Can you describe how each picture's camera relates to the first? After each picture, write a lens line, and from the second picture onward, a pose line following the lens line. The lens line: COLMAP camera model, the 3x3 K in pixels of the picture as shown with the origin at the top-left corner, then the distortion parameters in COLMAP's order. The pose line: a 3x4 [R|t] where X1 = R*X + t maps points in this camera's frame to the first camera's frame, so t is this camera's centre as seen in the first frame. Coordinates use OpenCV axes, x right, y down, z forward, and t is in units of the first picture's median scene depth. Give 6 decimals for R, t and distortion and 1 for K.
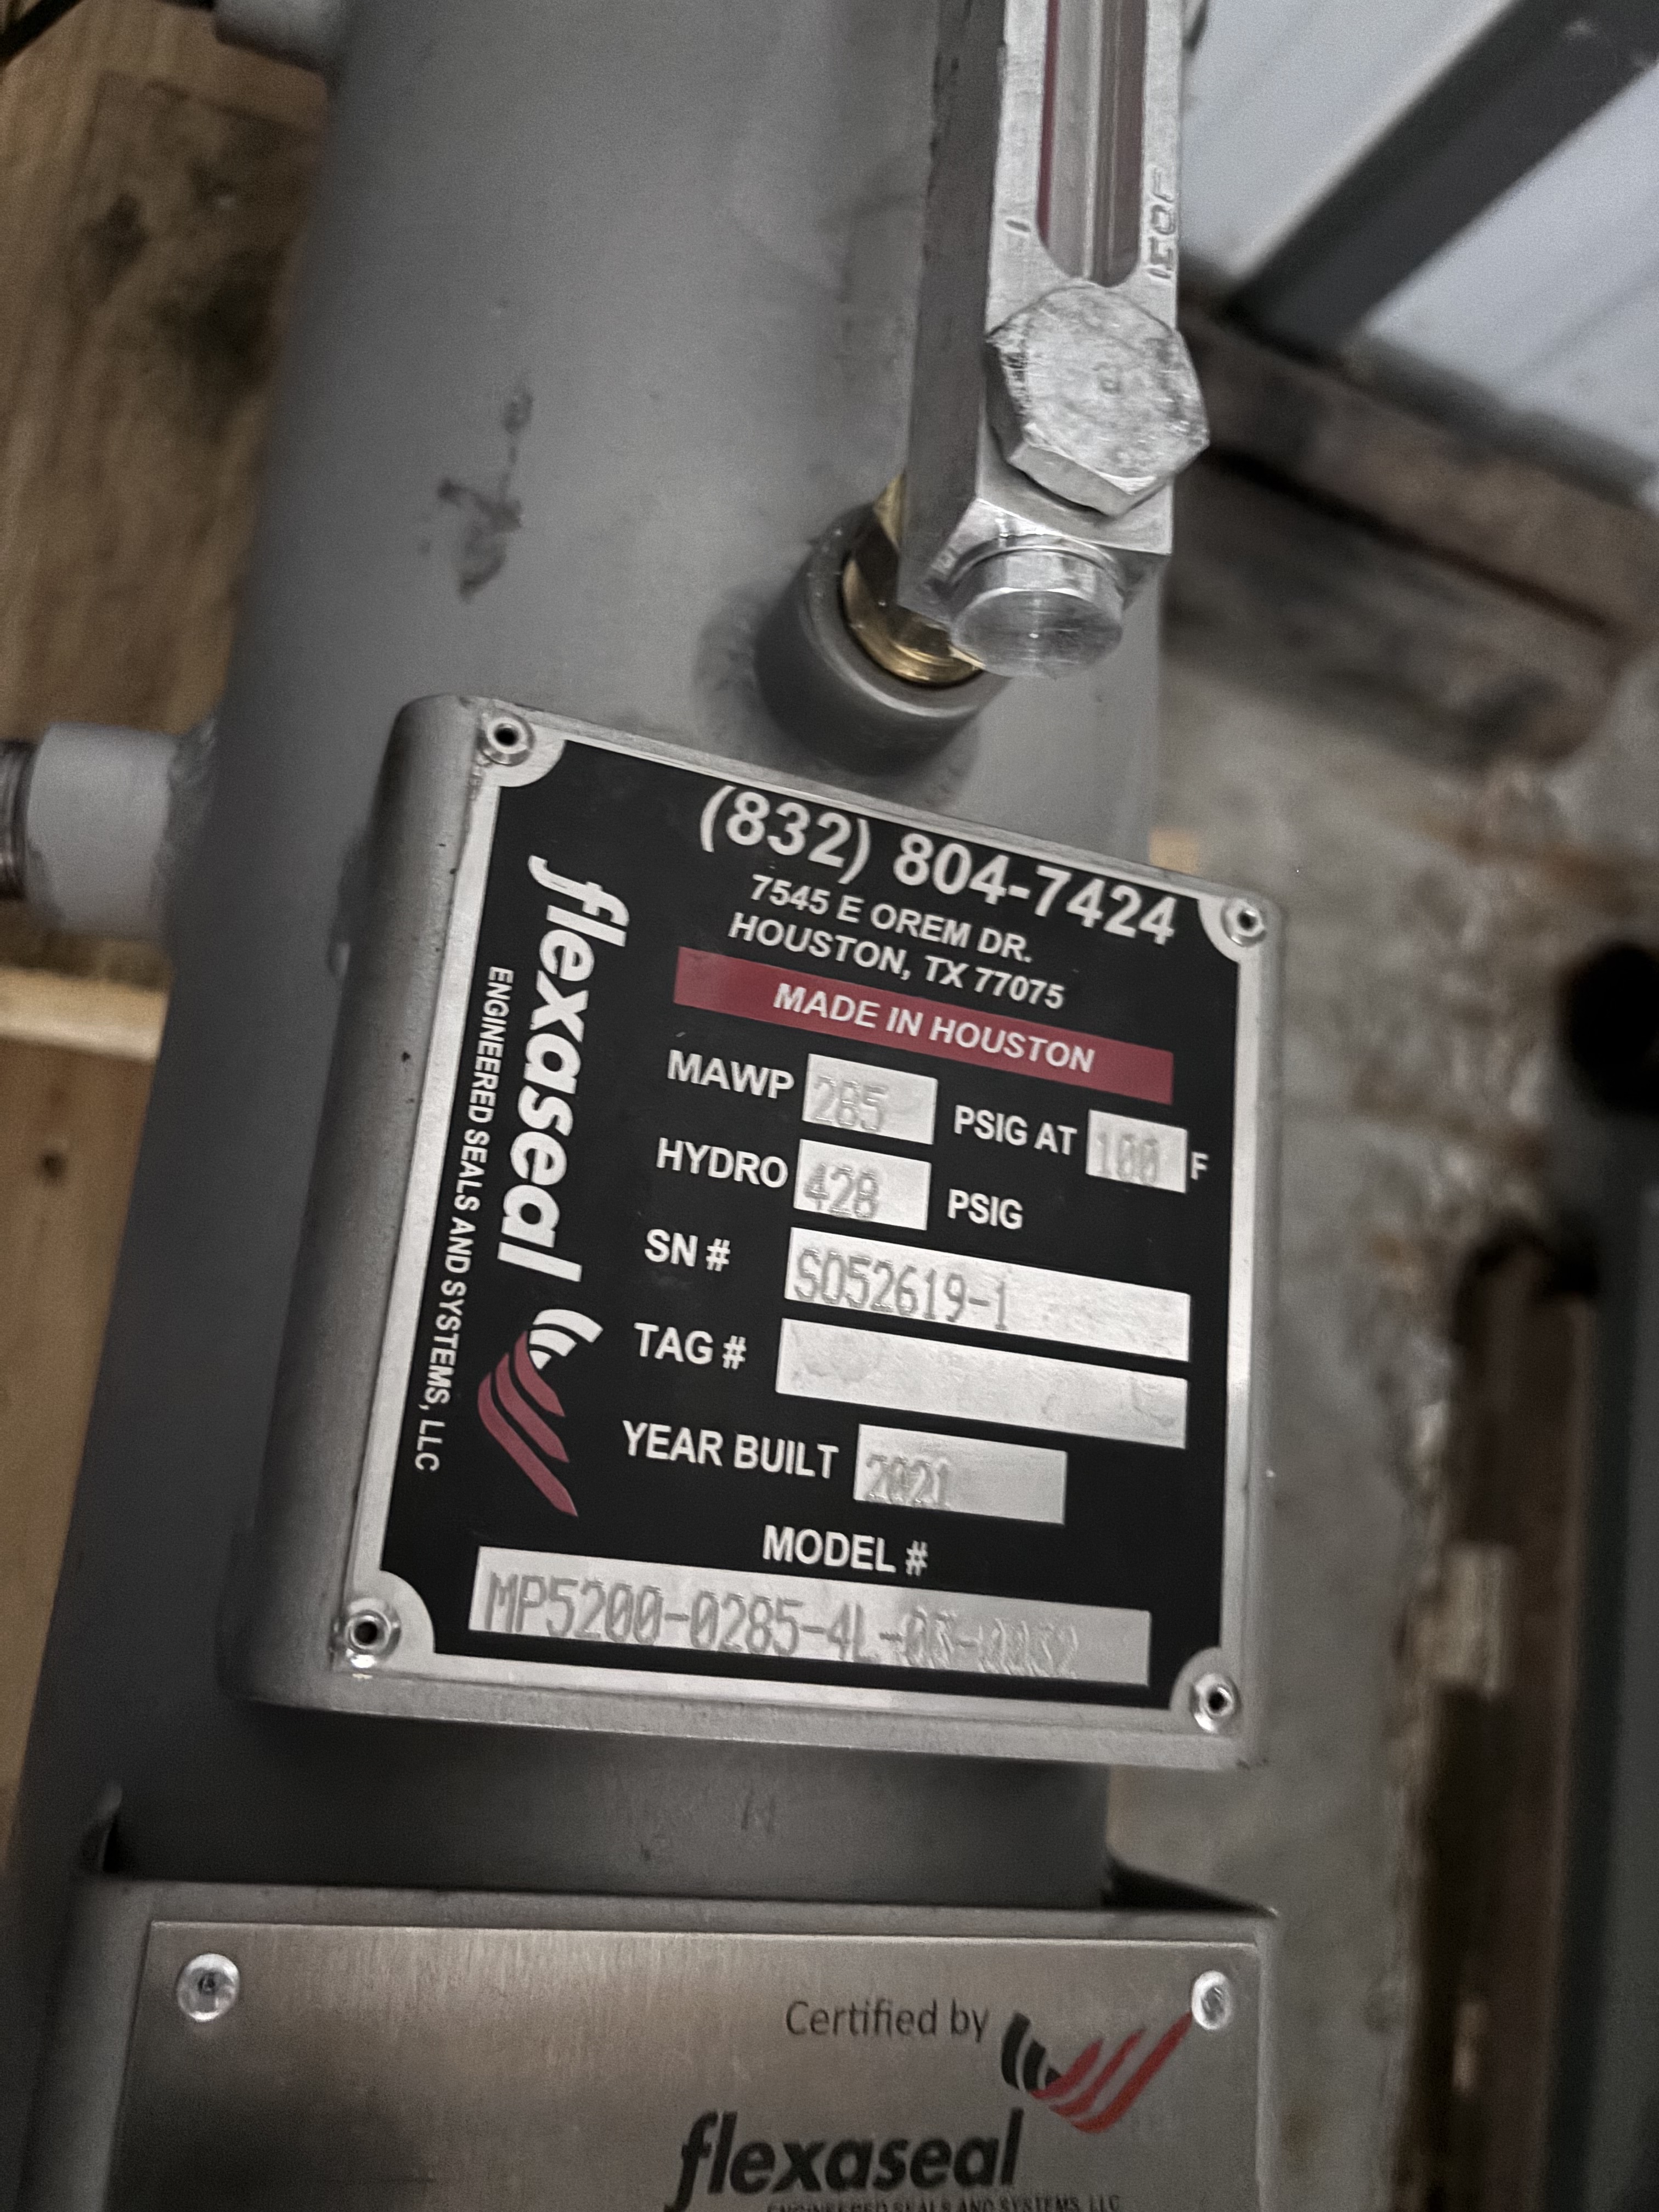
lens RADIAL K [[1739.6, 0, 829.5], [0, 1739.6, 1106.0], [0, 0, 1]] dist [0.035770, -0.100875]
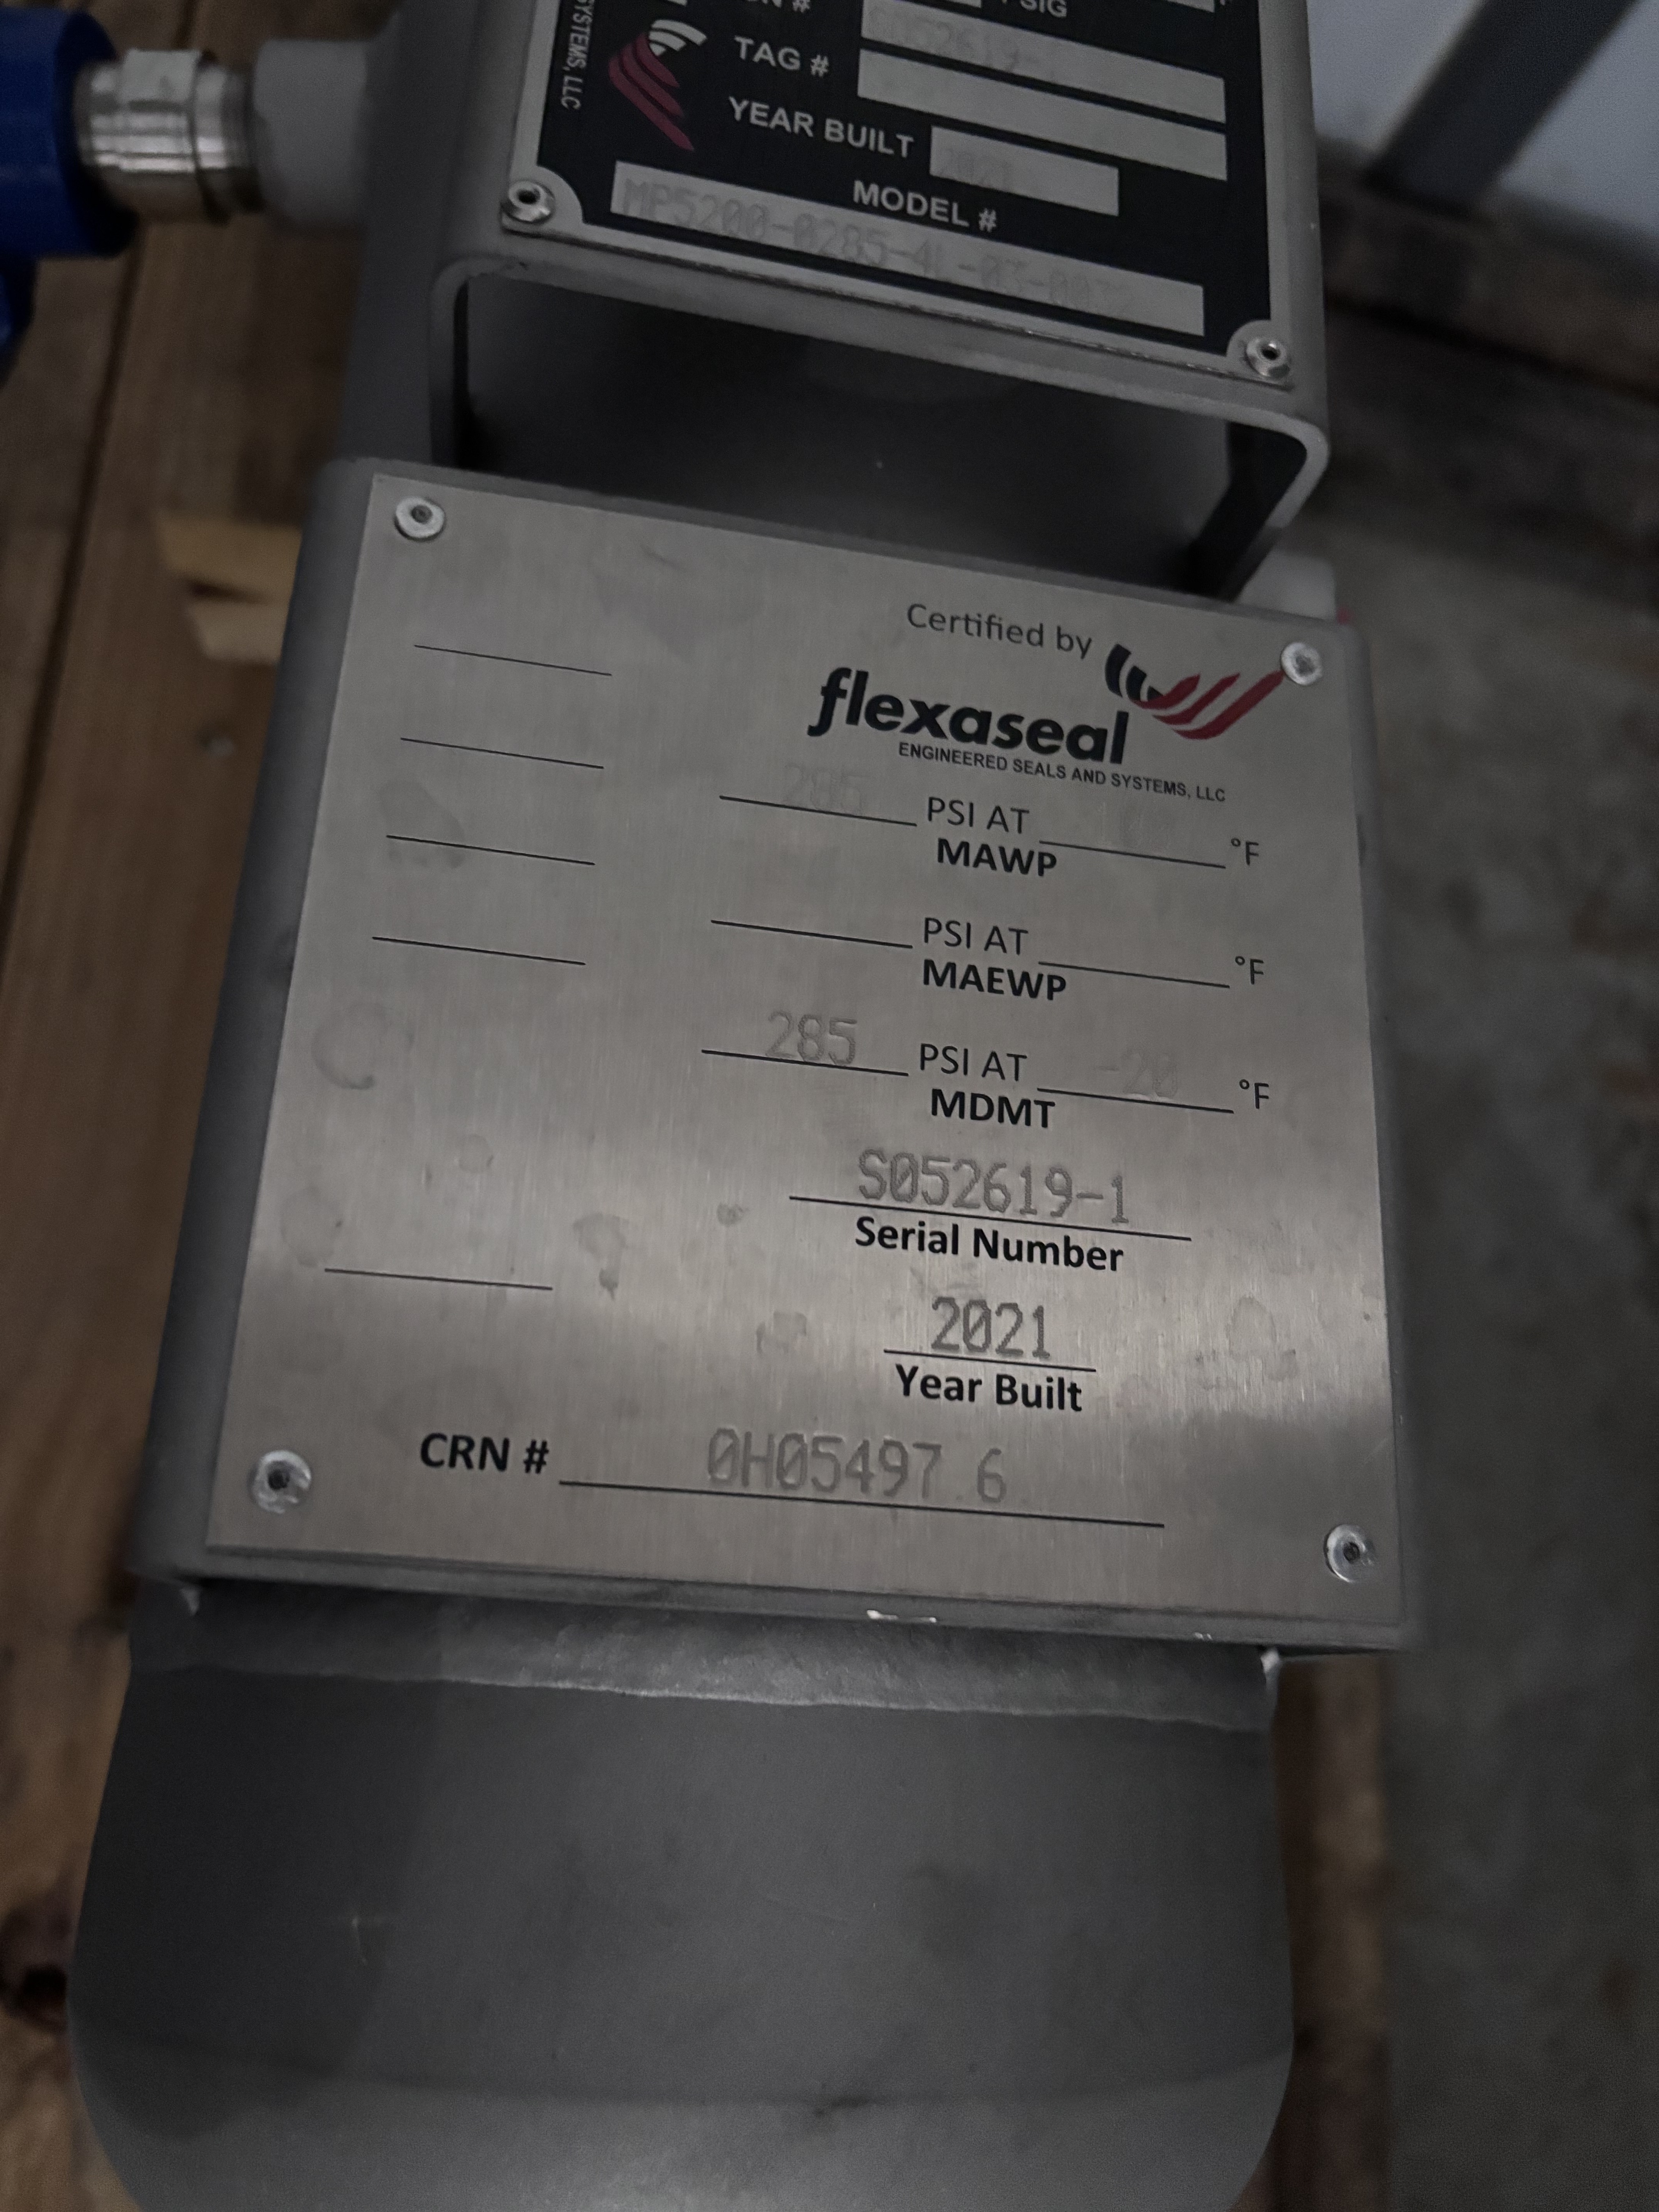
lens RADIAL K [[1737.2, 0, 810.0], [0, 1737.2, 1091.8], [0, 0, 1]] dist [-0.015612, -0.009759]
pose [[0.986572, -0.081961, -0.141273, 0.047808], [0.071975, 0.994627, -0.074411, 0.913082], [0.146613, 0.063243, 0.987170, -0.127643]]
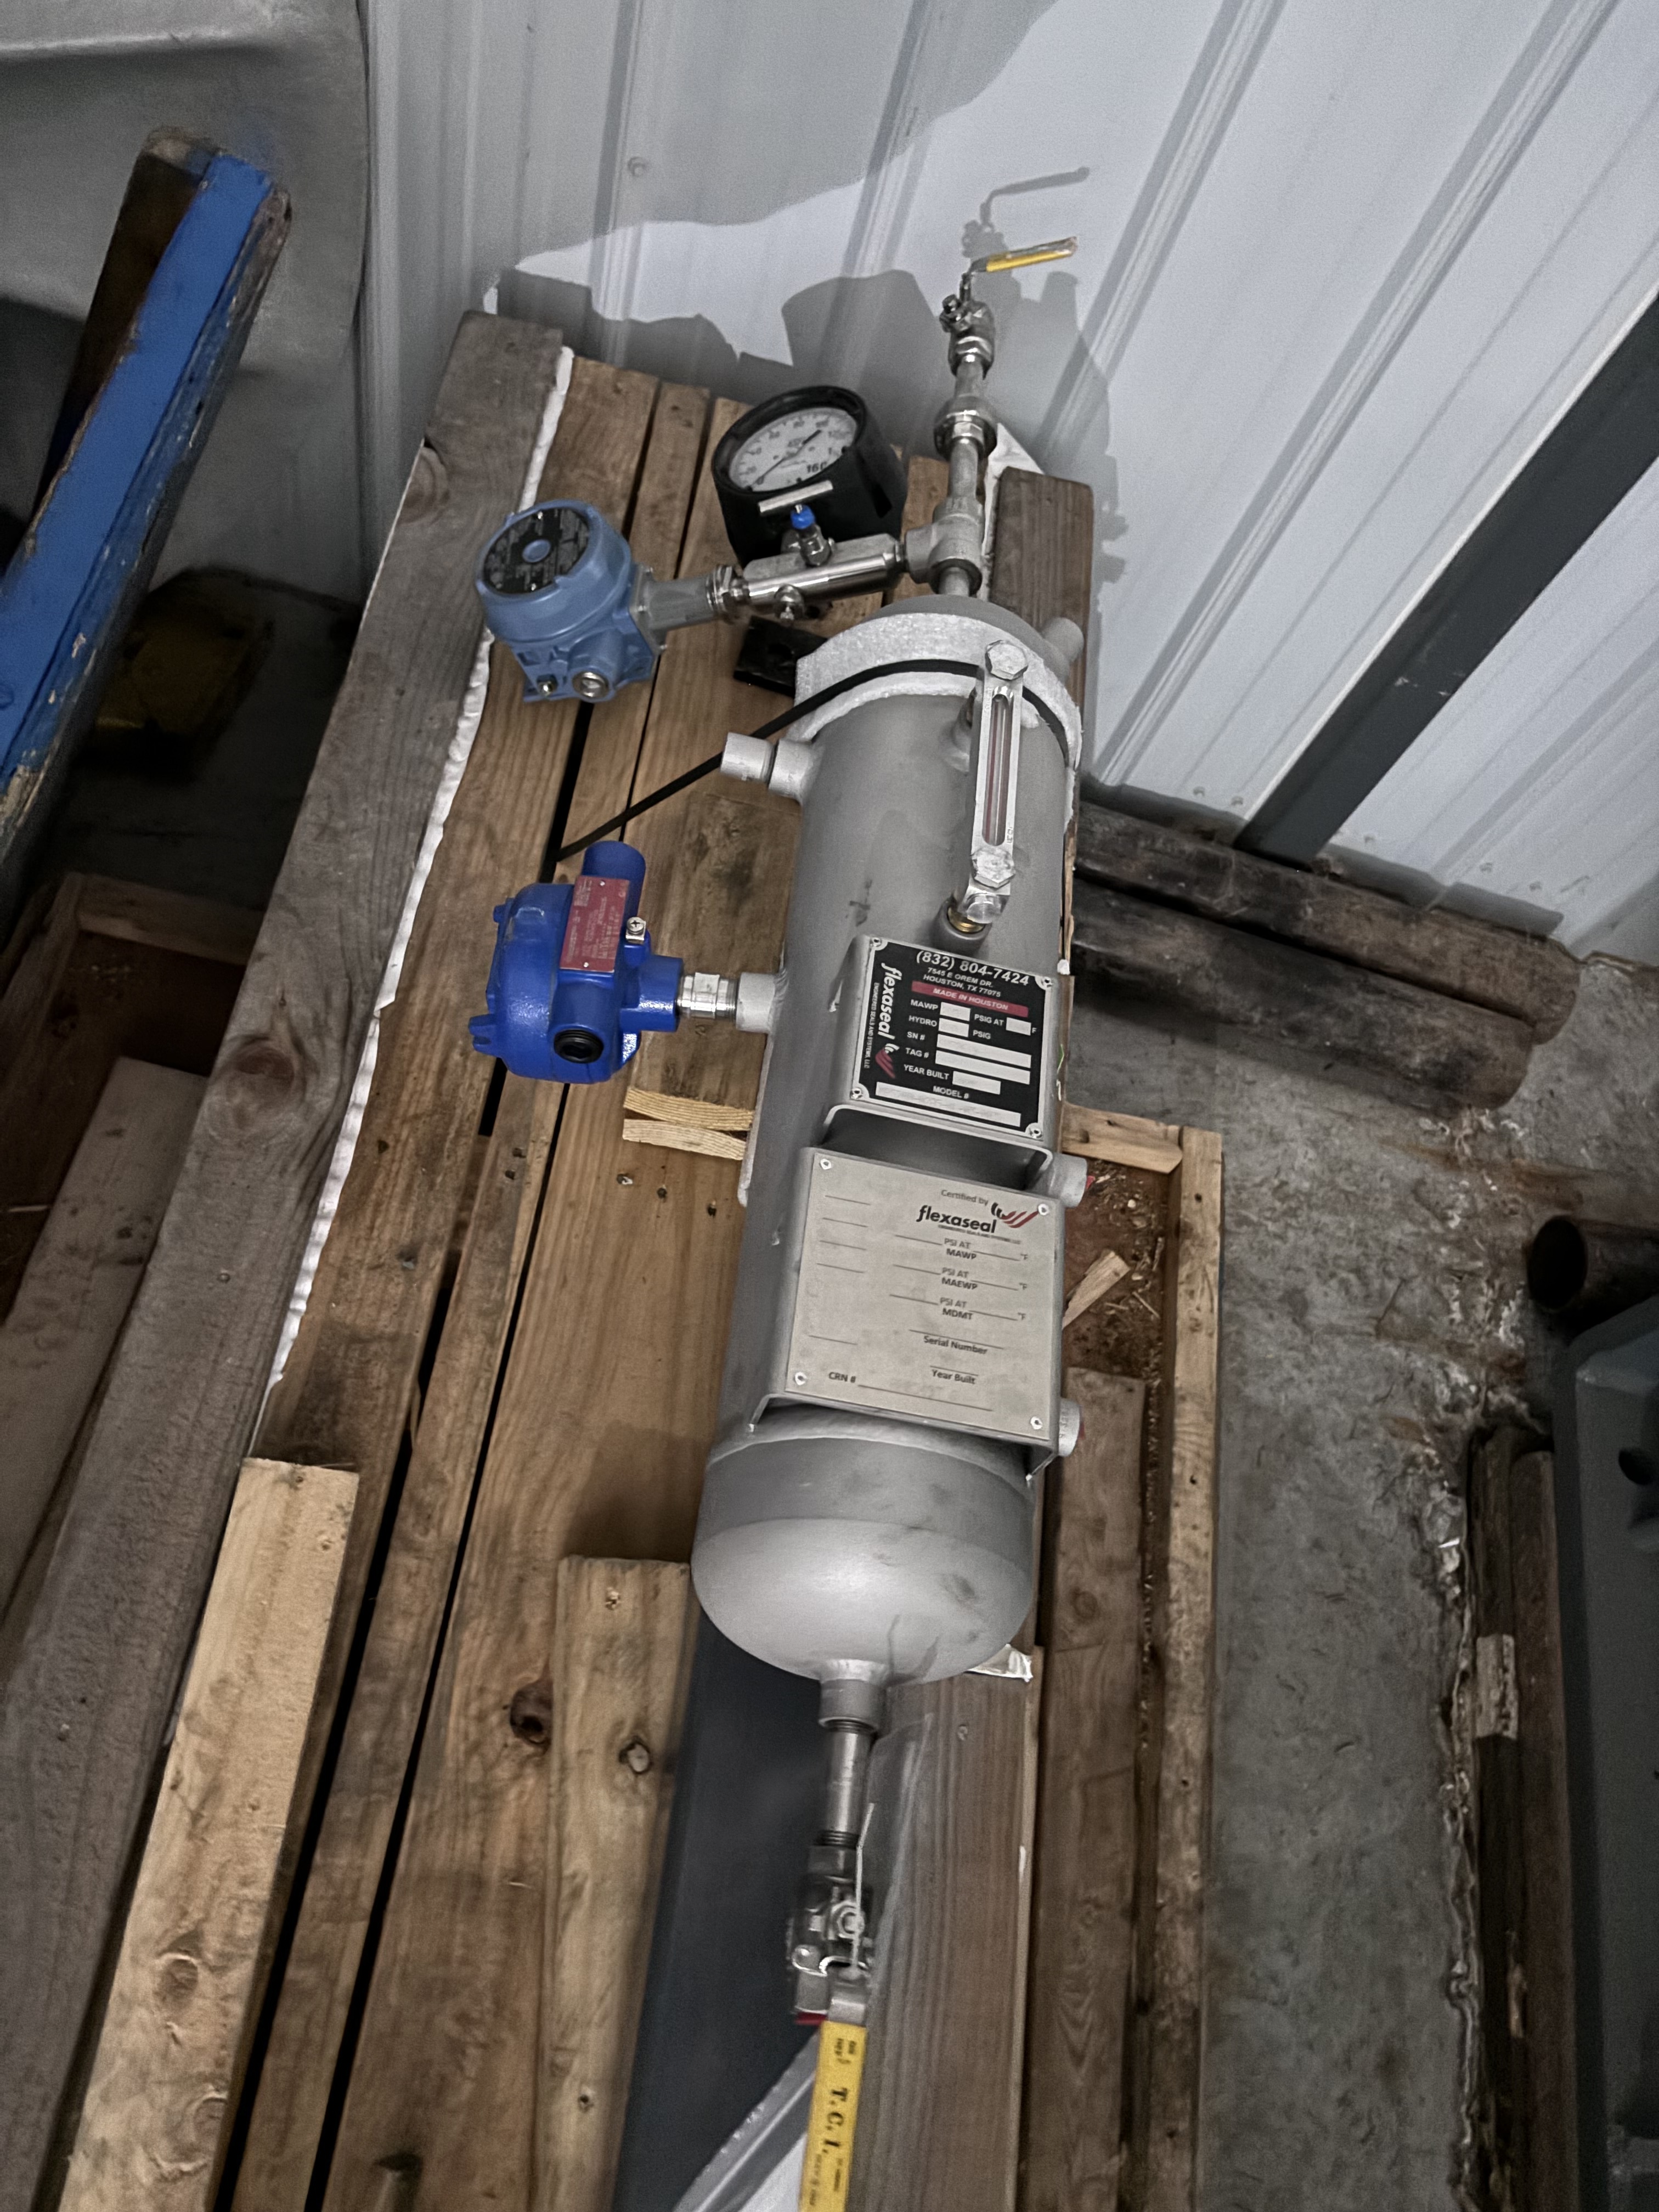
lens RADIAL K [[1689.4, 0, 829.5], [0, 1689.4, 1106.0], [0, 0, 1]] dist [0.014219, -0.001267]
pose [[0.990909, -0.051022, -0.124484, 0.247469], [0.013469, 0.958269, -0.285552, 1.569837], [0.133859, 0.281279, 0.950244, -3.351133]]
